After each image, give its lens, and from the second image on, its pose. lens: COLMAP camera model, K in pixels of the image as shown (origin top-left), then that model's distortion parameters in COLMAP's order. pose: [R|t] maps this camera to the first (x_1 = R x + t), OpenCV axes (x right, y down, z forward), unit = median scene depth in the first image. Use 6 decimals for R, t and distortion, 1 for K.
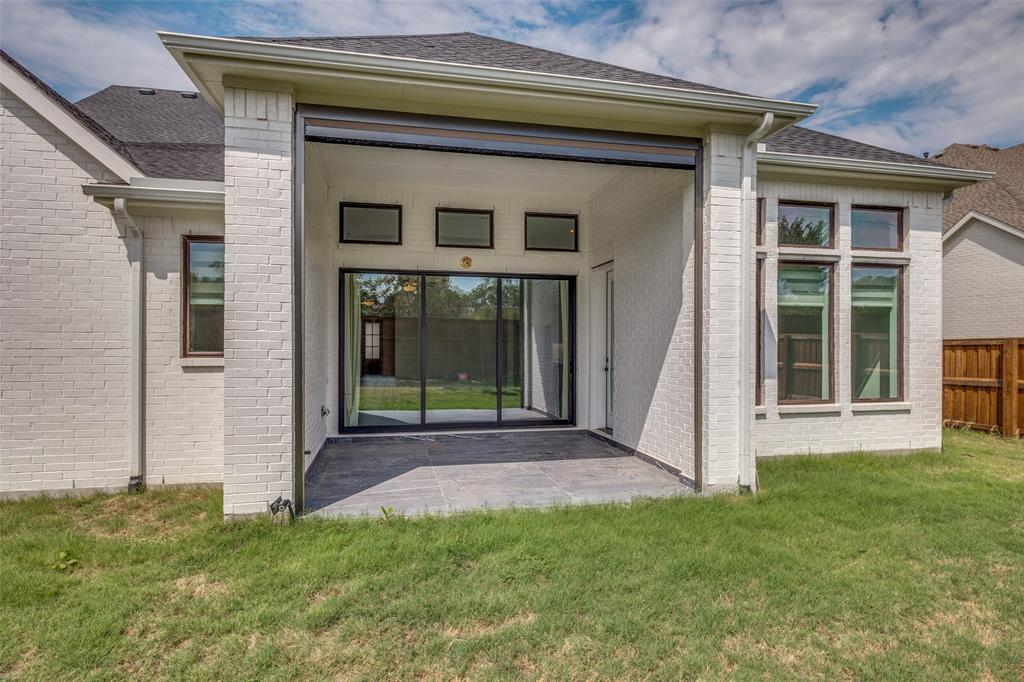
lens RADIAL K [[558.7, 0, 512.0], [0, 558.7, 340.5], [0, 0, 1]] dist [0.000195, -0.000223]
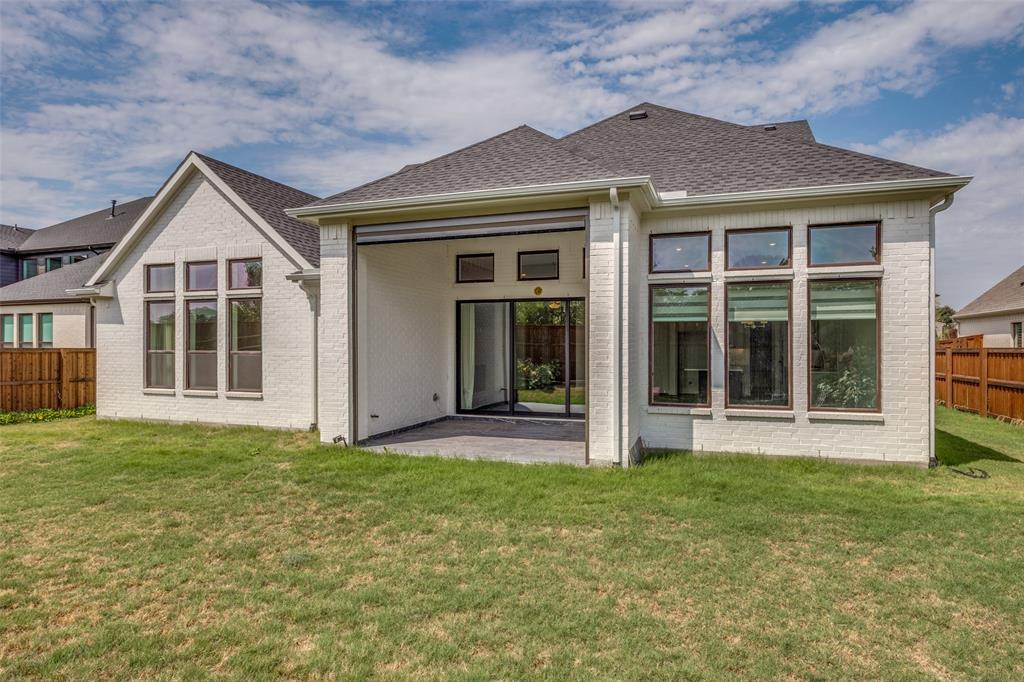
lens RADIAL K [[563.0, 0, 512.7], [0, 563.0, 339.7], [0, 0, 1]] dist [-0.005592, -0.000873]
pose [[0.853818, -0.006724, -0.520529, 0.685520], [0.006067, 0.999977, -0.002965, -0.024830], [0.520537, -0.000627, 0.853839, -0.213115]]
